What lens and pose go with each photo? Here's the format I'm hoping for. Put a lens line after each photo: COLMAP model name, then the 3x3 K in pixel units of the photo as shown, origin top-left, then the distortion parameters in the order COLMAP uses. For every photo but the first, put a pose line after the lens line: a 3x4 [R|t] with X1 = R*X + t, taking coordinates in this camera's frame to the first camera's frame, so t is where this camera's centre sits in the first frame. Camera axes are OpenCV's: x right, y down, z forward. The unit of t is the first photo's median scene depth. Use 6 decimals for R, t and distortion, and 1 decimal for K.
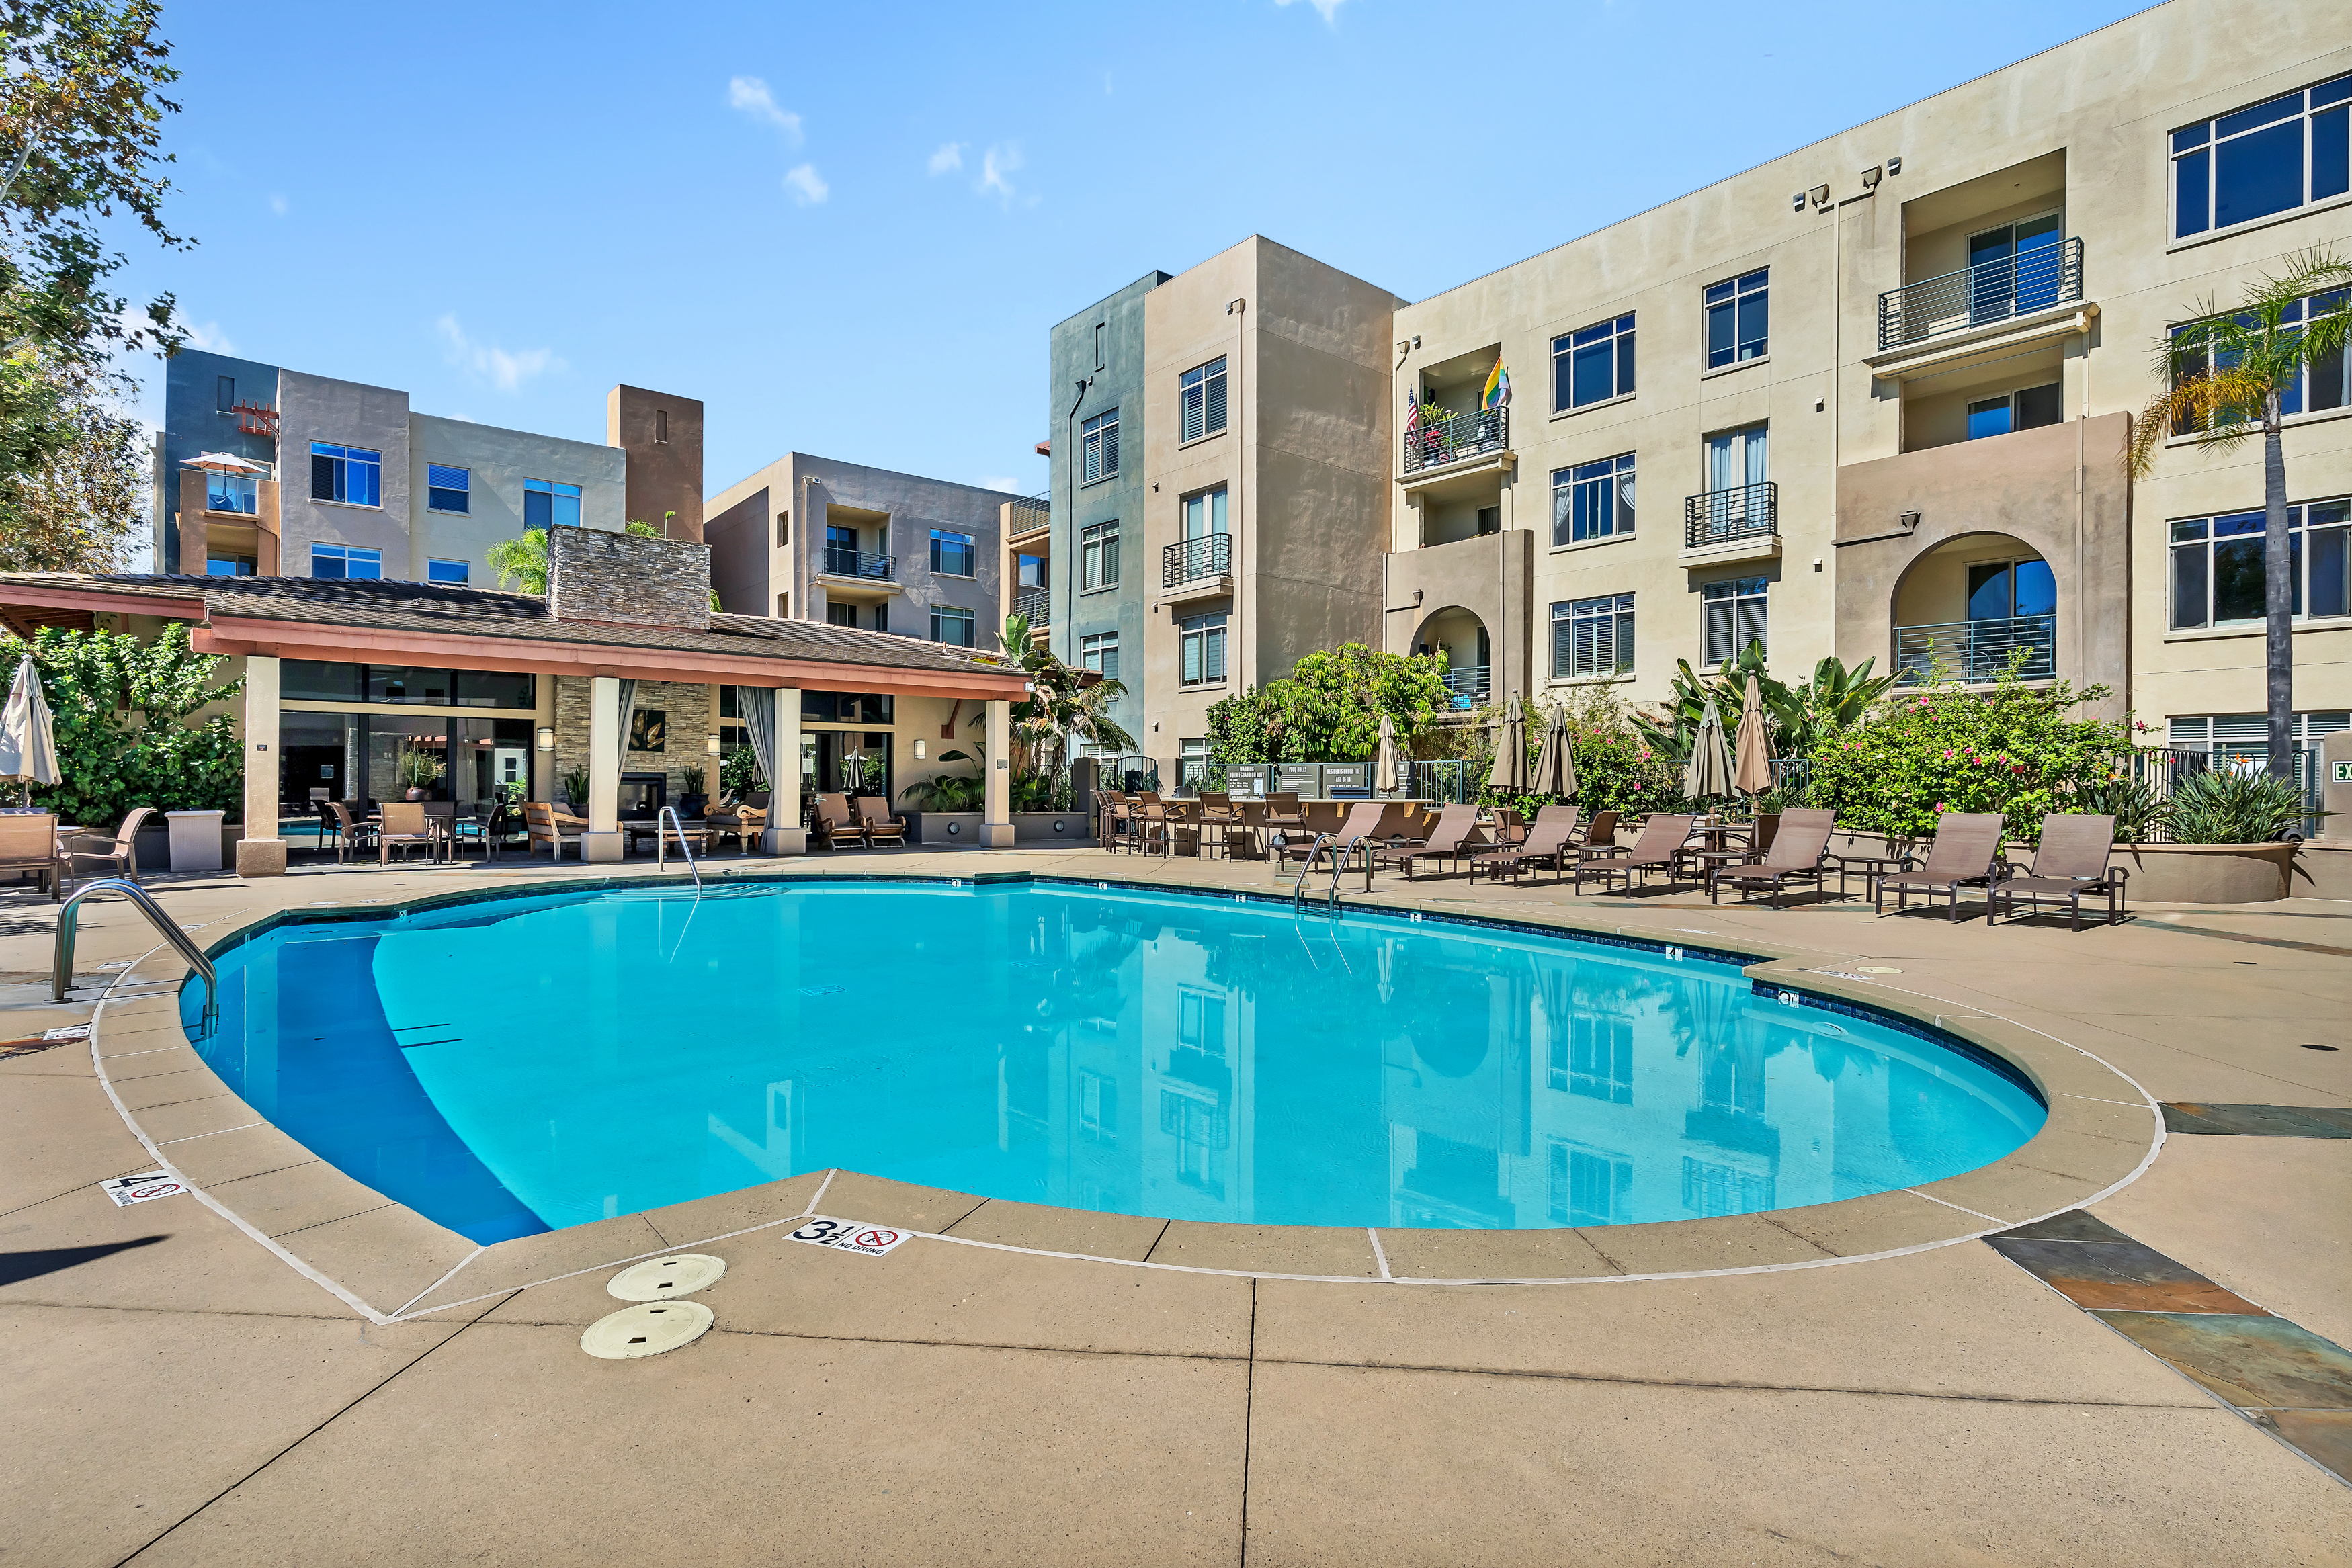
lens RADIAL K [[1147.2, 0, 1176.0], [0, 1147.2, 784.0], [0, 0, 1]] dist [-0.002415, 0.000883]
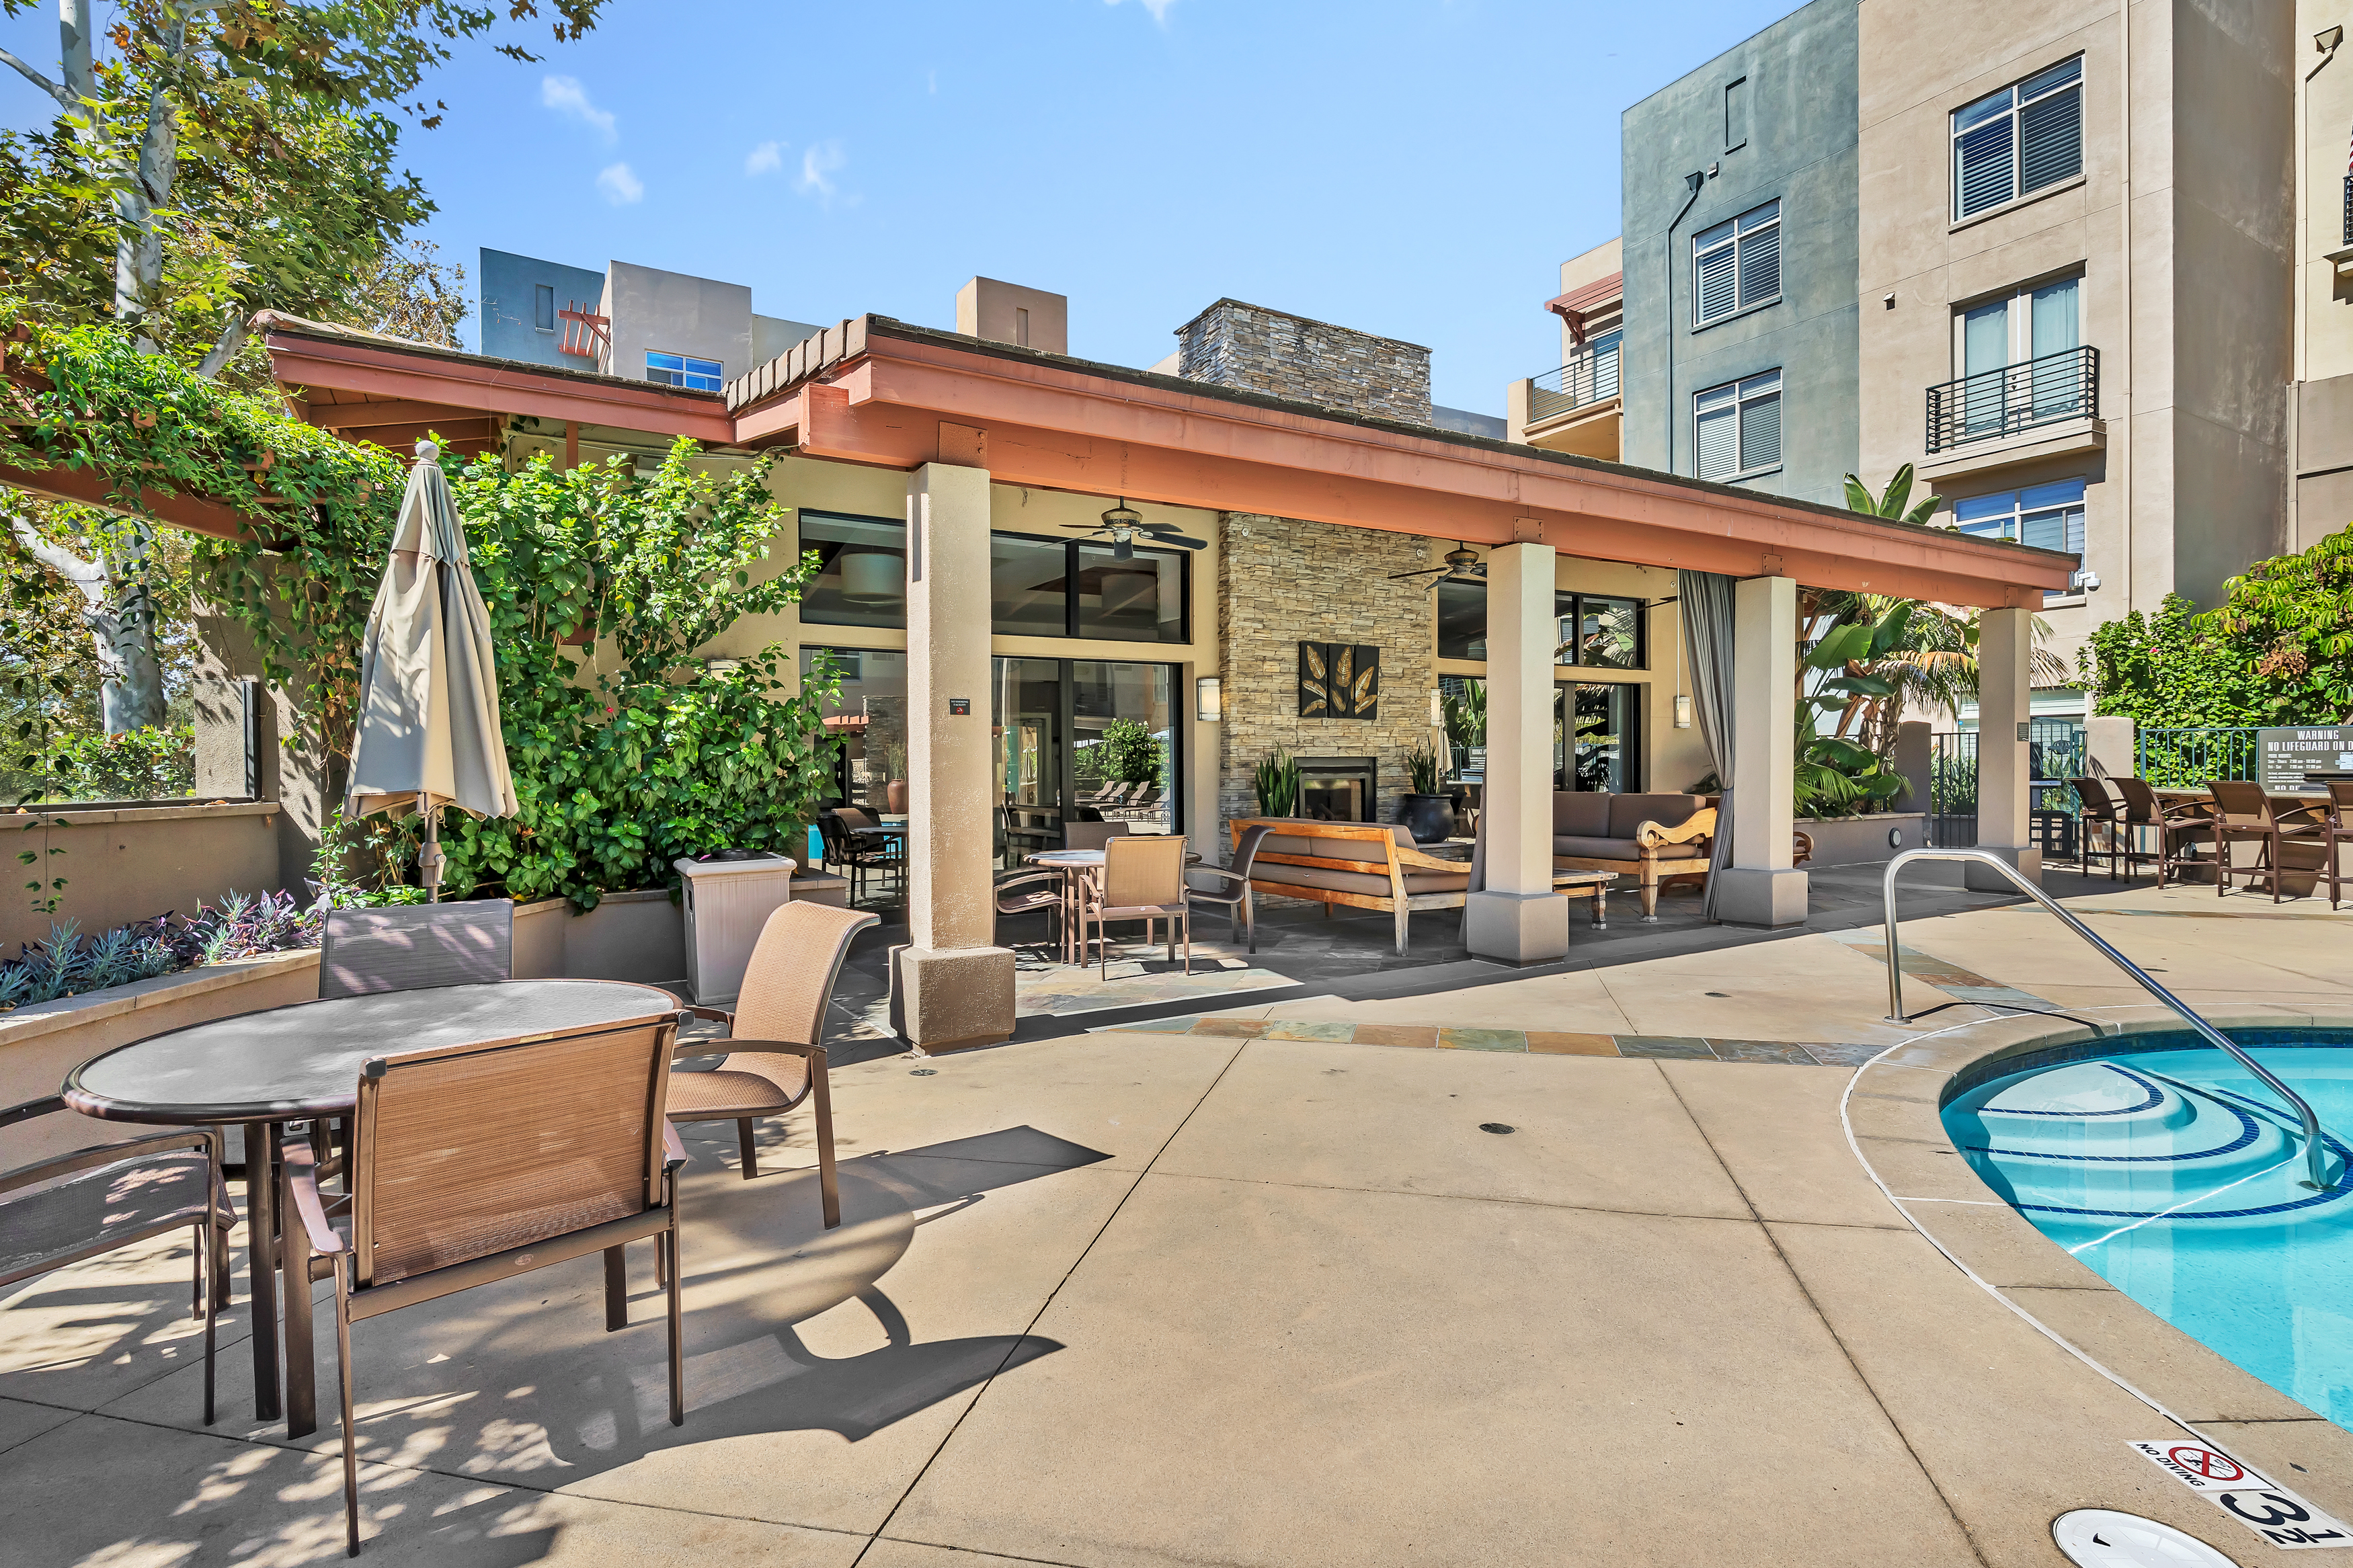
lens RADIAL K [[1147.7, 0, 1176.5], [0, 1147.7, 784.0], [0, 0, 1]] dist [-0.002415, 0.000883]
pose [[0.988550, -0.011024, -0.150489, -0.360988], [0.013852, 0.999746, 0.017760, -0.006387], [0.150255, -0.019642, 0.988452, 0.342252]]
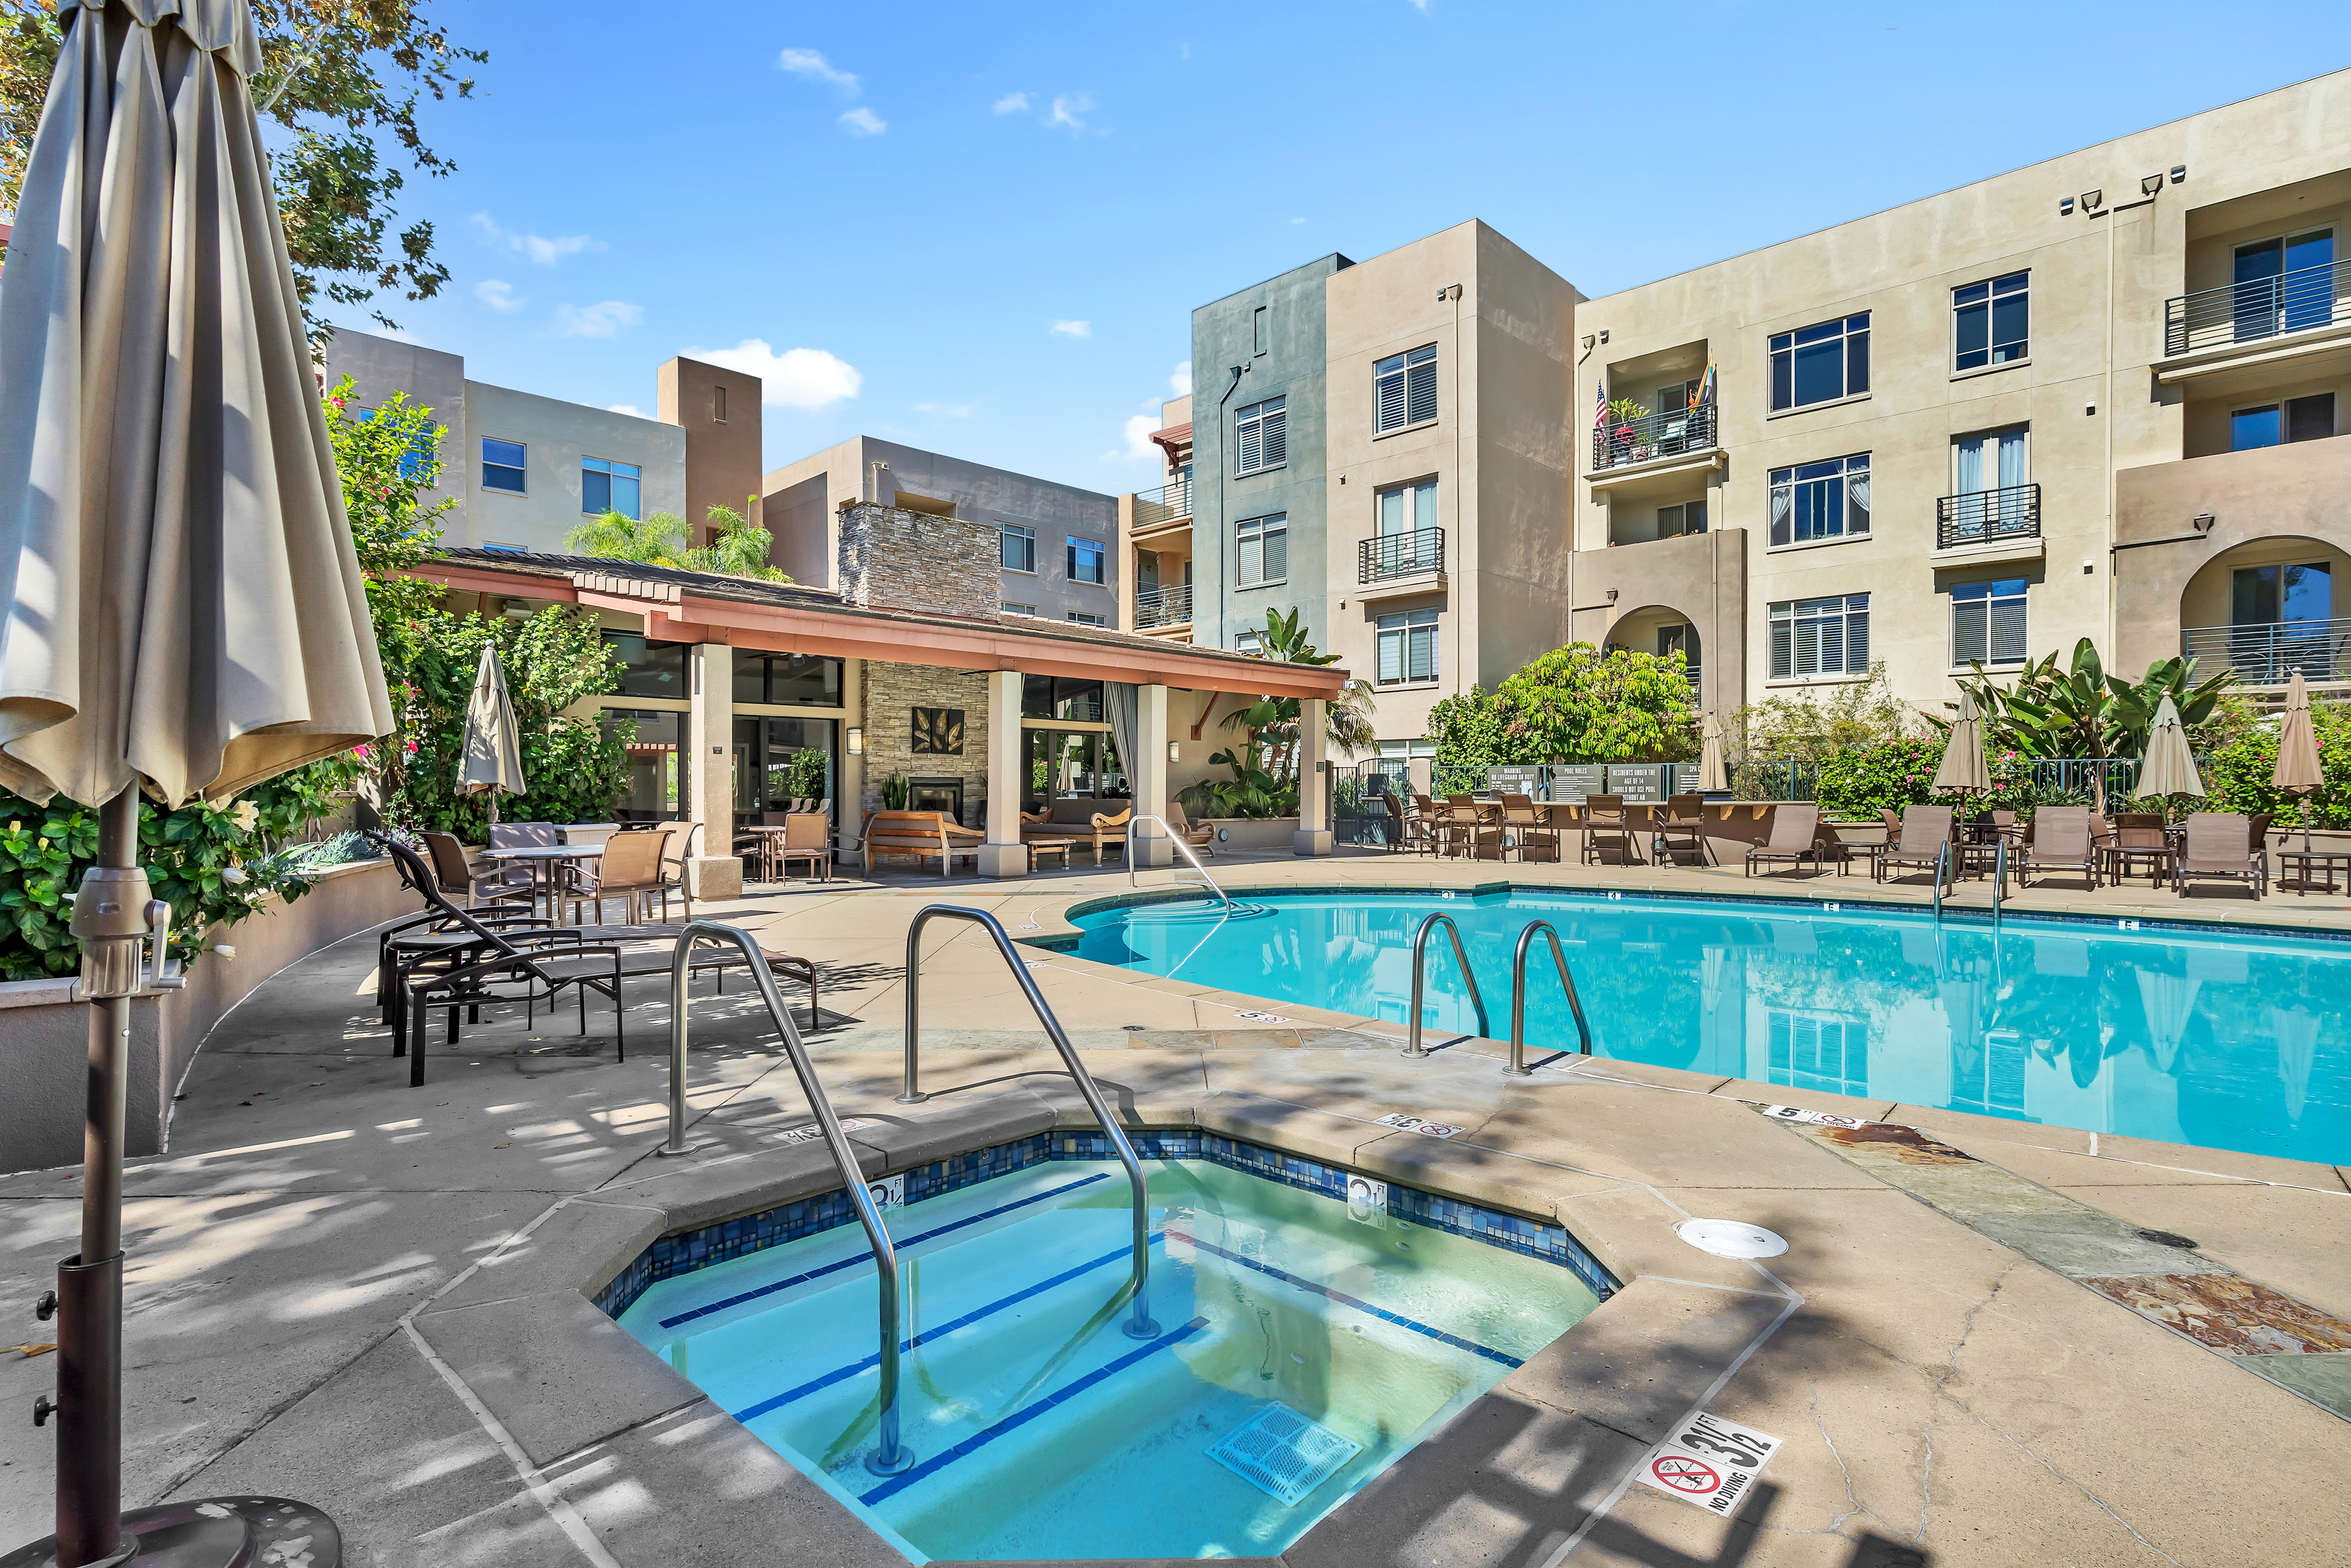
lens RADIAL K [[1153.5, 0, 1173.2], [0, 1153.5, 798.2], [0, 0, 1]] dist [-0.001035, -0.000139]
pose [[0.994803, -0.006941, 0.101579, -0.293862], [0.006001, 0.999936, 0.009555, -0.001030], [-0.101638, -0.008895, 0.994782, 0.056043]]
